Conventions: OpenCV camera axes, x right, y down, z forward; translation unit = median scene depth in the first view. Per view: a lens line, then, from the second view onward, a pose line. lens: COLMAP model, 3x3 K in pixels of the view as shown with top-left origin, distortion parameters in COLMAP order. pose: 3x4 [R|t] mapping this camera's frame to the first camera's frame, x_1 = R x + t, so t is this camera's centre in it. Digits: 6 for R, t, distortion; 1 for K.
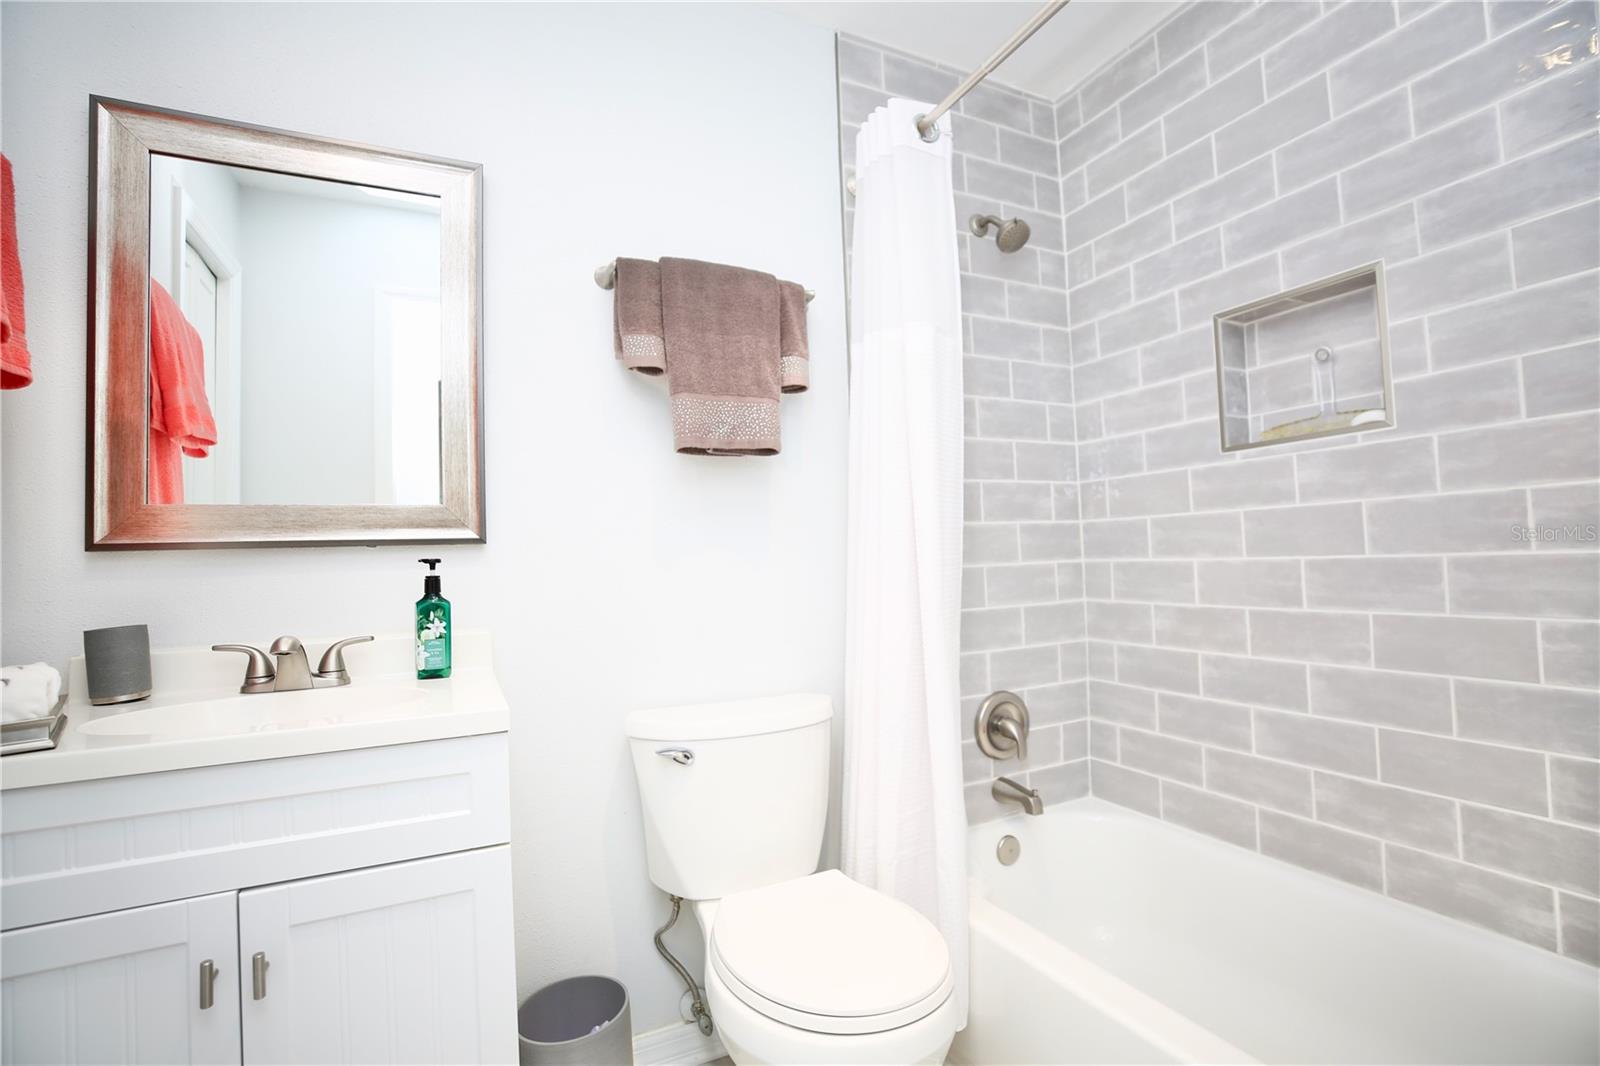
lens RADIAL K [[735.7, 0, 807.8], [0, 735.7, 530.6], [0, 0, 1]] dist [-0.033901, 0.007939]
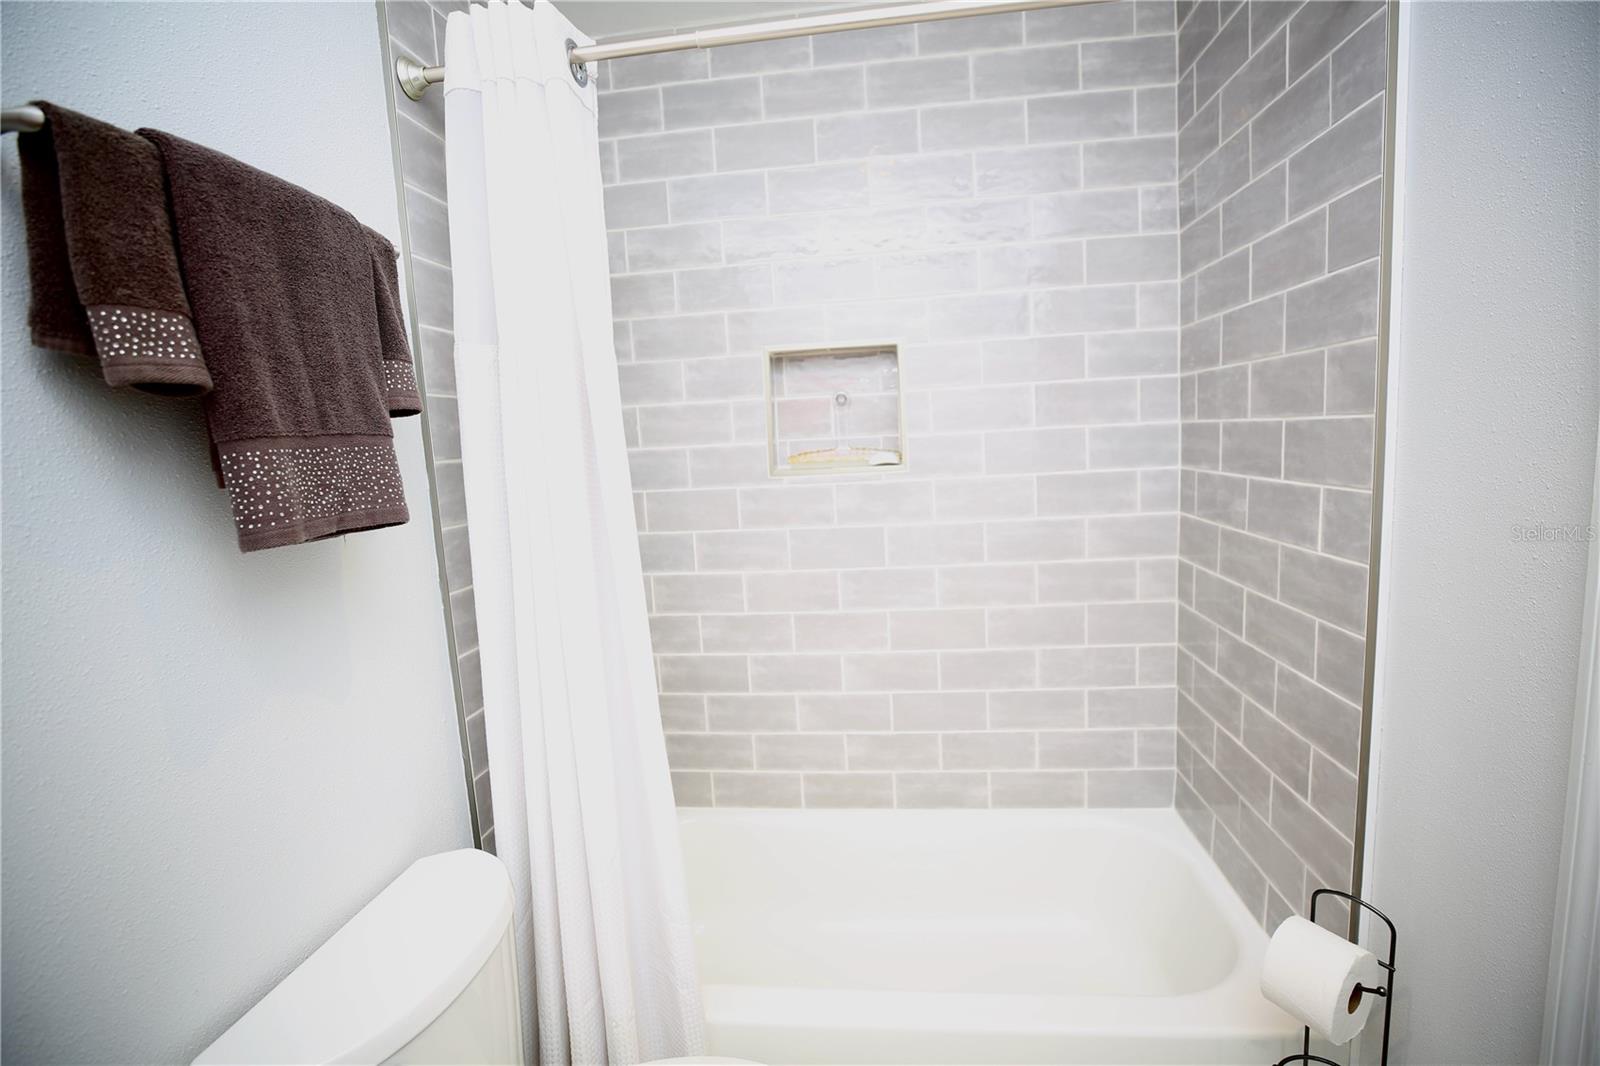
lens RADIAL K [[735.7, 0, 808.5], [0, 735.7, 529.8], [0, 0, 1]] dist [-0.033901, 0.007939]
pose [[0.534877, -0.100099, 0.838979, -0.363117], [-0.004450, 0.992610, 0.121266, -0.172109], [-0.844918, -0.068596, 0.530479, 0.374705]]
